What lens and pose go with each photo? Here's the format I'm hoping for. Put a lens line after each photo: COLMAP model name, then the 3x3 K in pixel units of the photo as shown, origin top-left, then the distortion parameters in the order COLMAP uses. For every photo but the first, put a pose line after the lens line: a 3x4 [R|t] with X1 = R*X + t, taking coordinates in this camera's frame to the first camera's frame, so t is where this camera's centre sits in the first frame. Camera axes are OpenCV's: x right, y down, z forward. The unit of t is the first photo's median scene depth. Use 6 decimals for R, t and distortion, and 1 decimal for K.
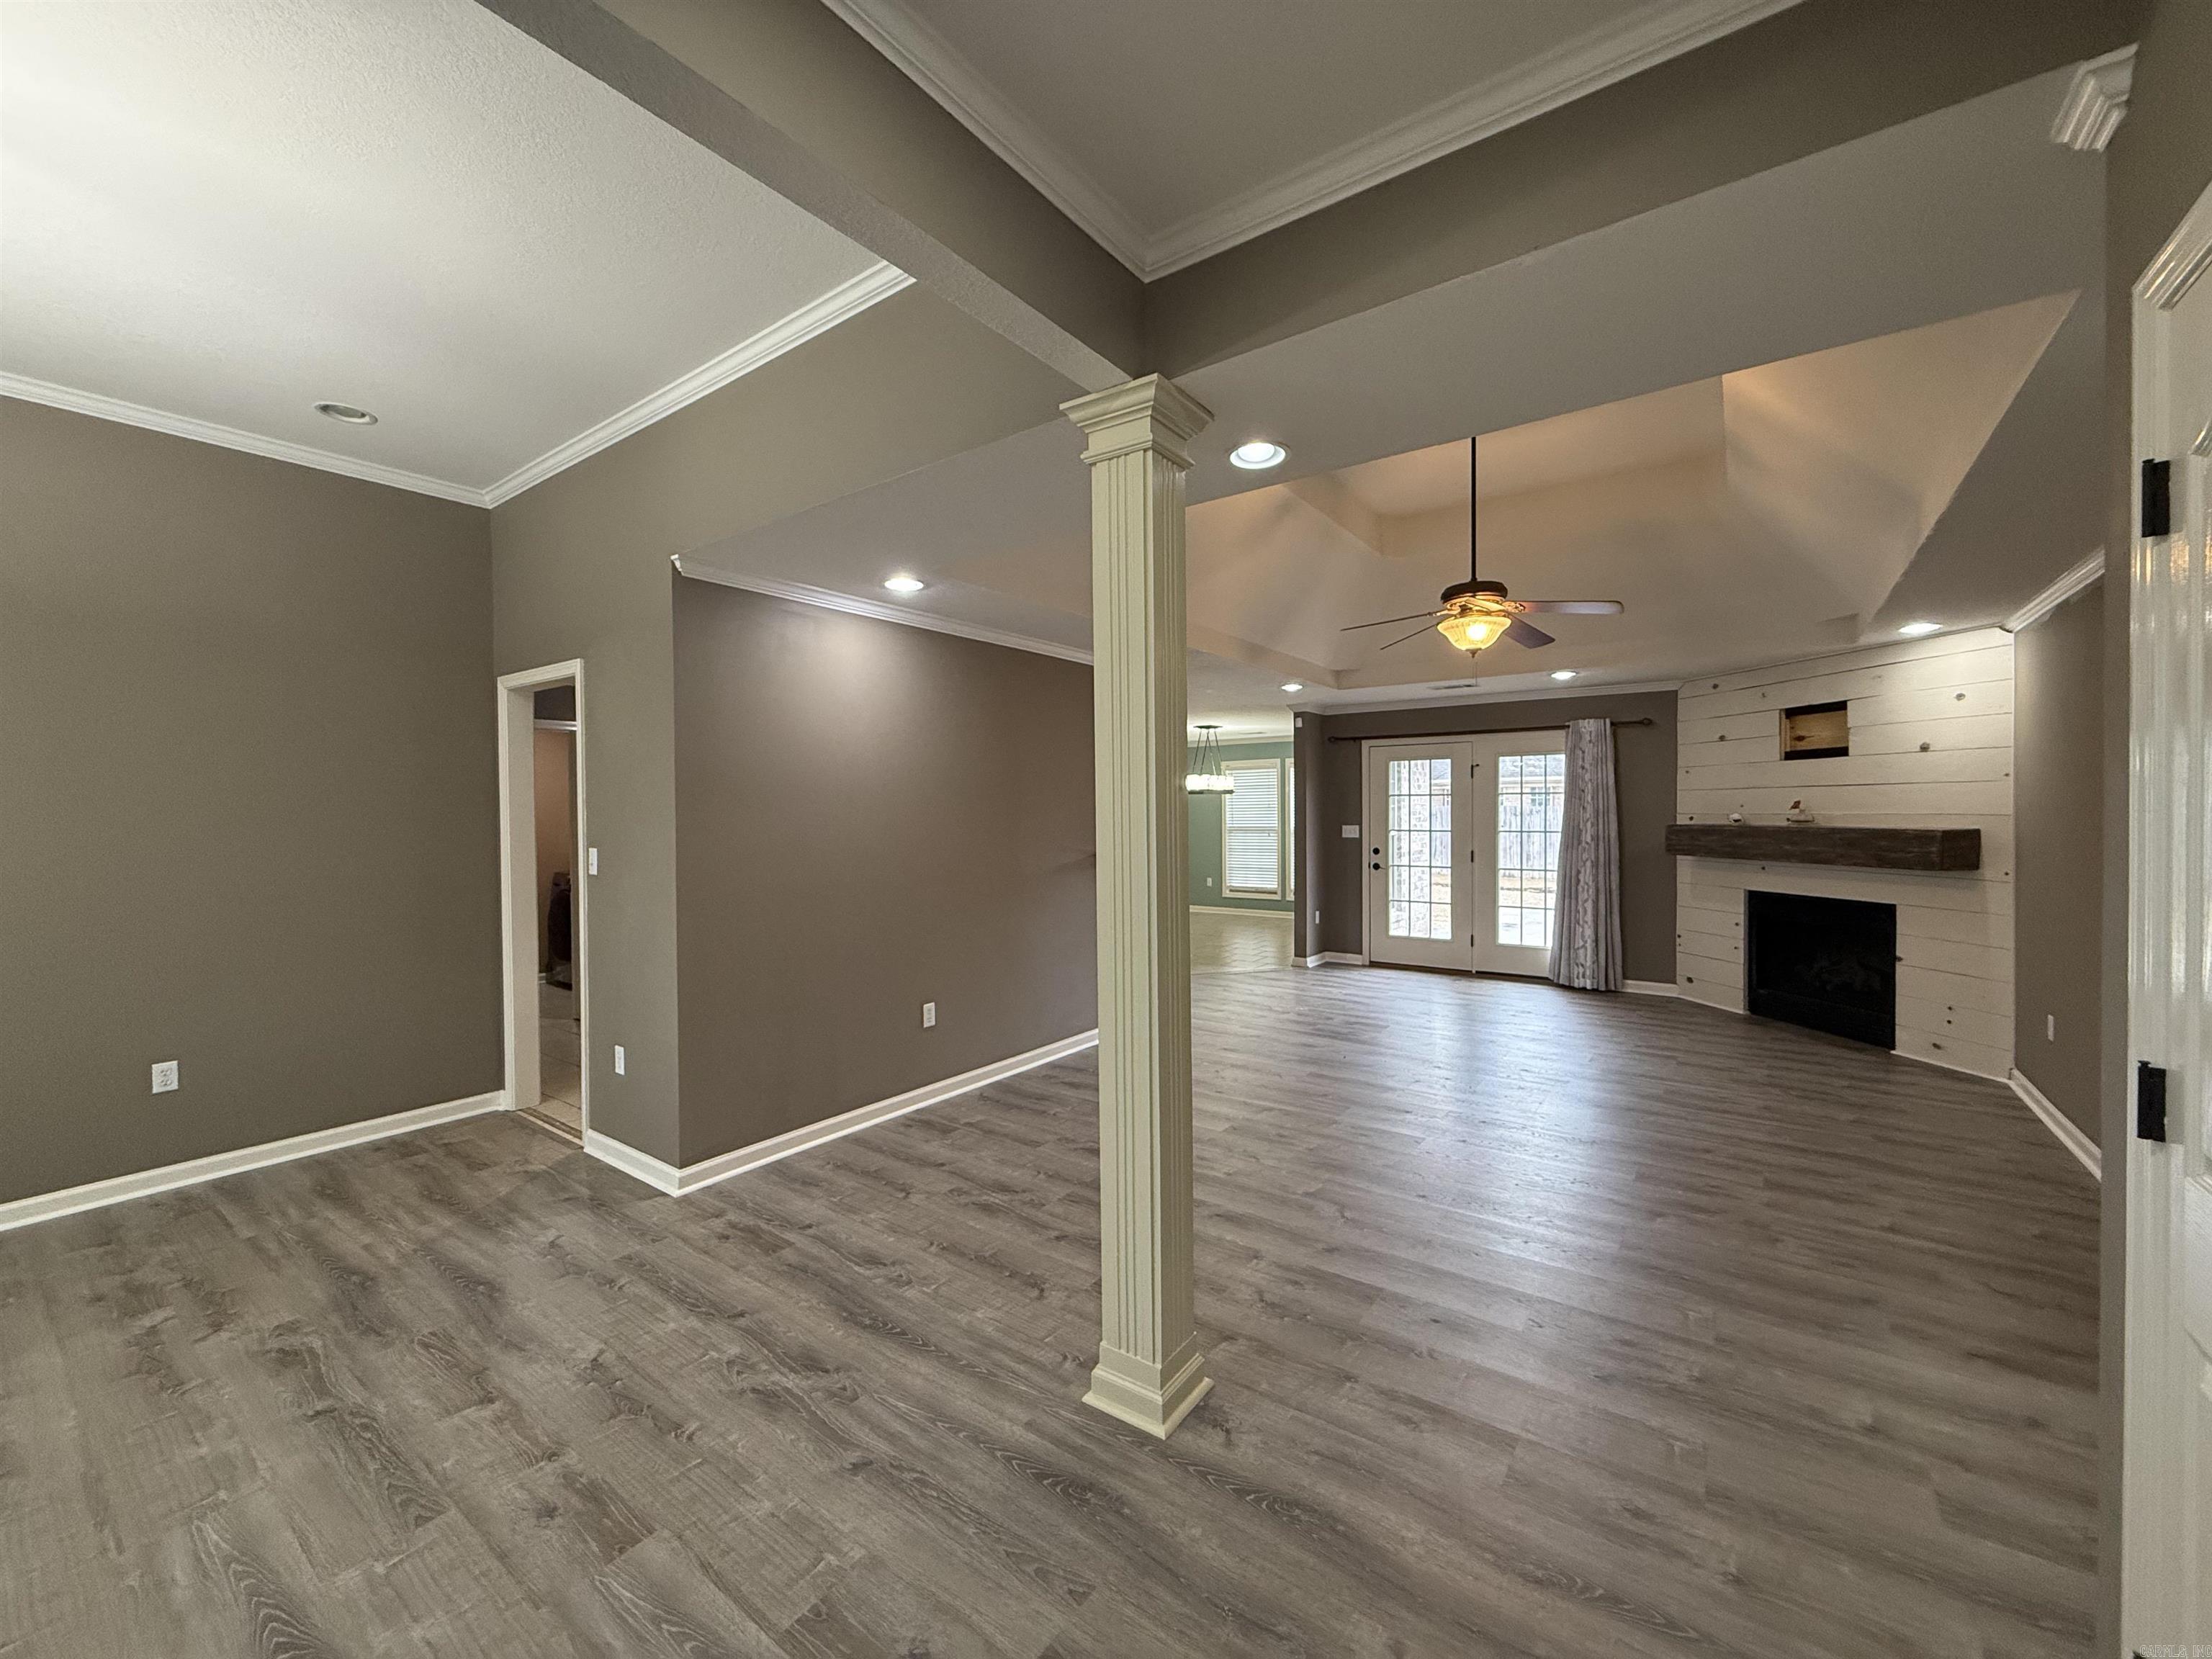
lens RADIAL K [[884.1, 0, 1103.8], [0, 884.1, 822.0], [0, 0, 1]] dist [0.001722, 0.000247]
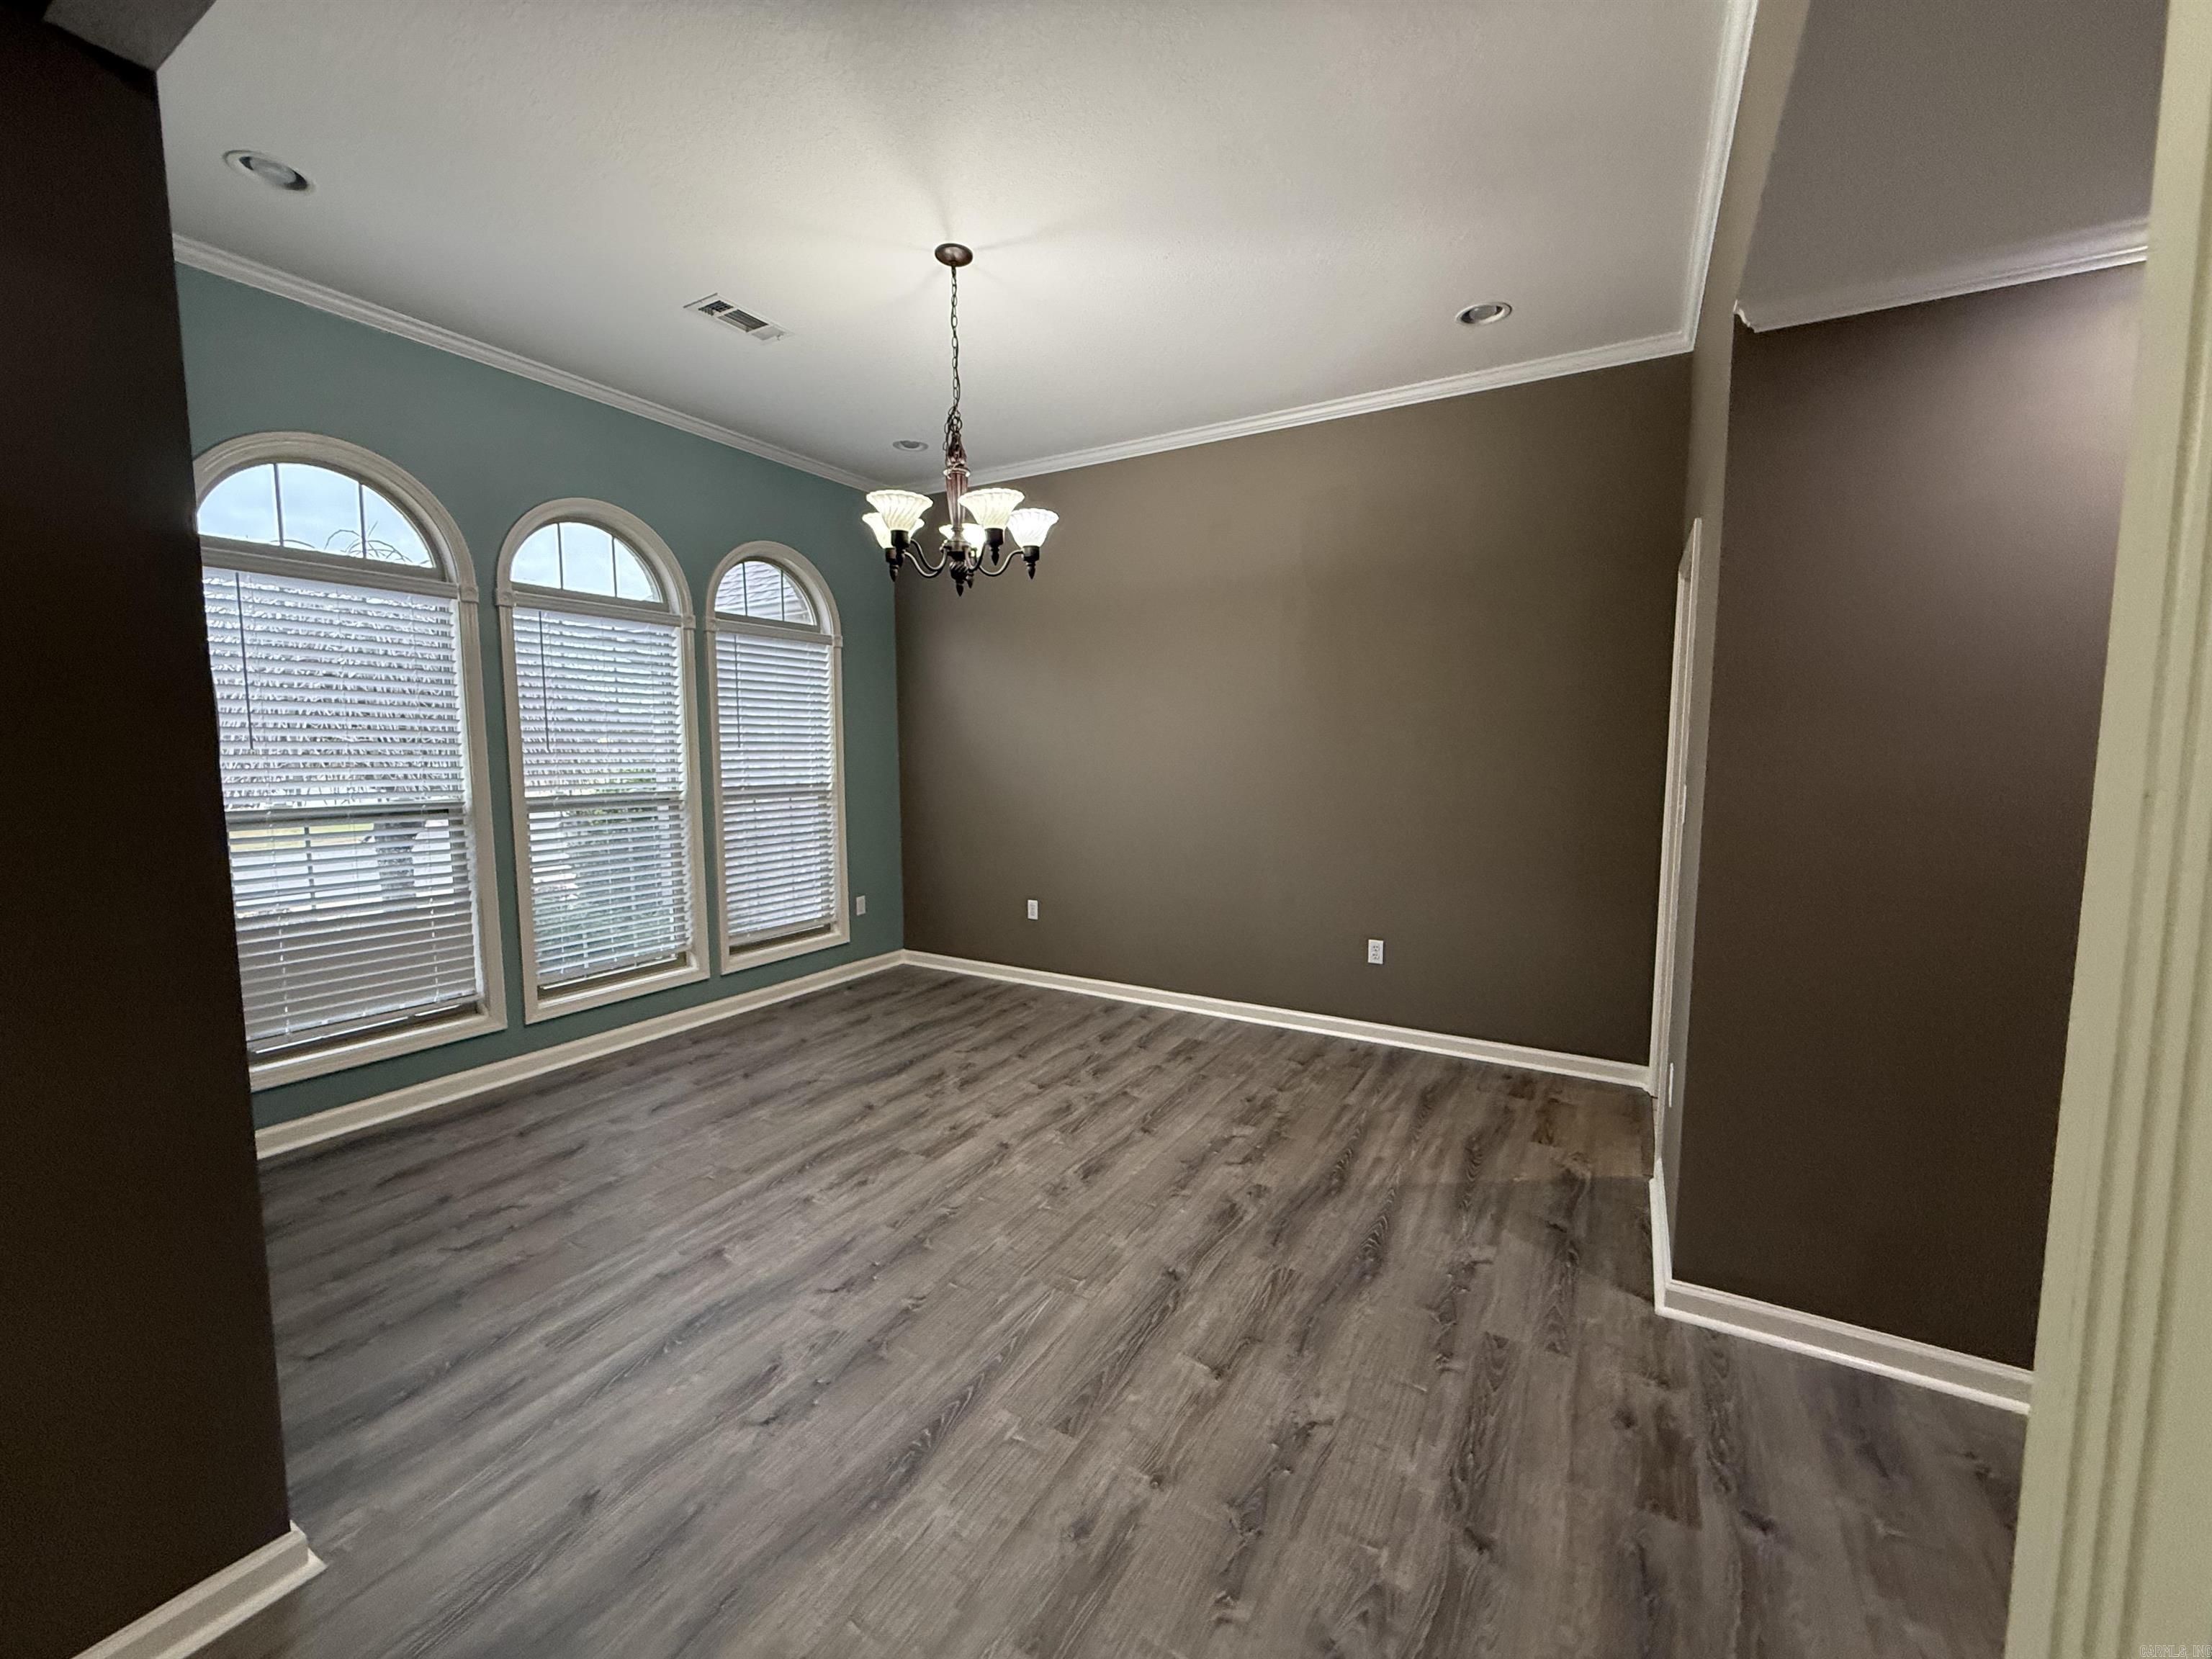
lens RADIAL K [[884.1, 0, 1103.8], [0, 884.1, 822.0], [0, 0, 1]] dist [0.001722, 0.000247]
pose [[0.101468, 0.097258, -0.990073, 0.112684], [-0.013555, 0.995253, 0.096378, -0.004120], [0.994746, 0.003642, 0.102304, 0.585859]]
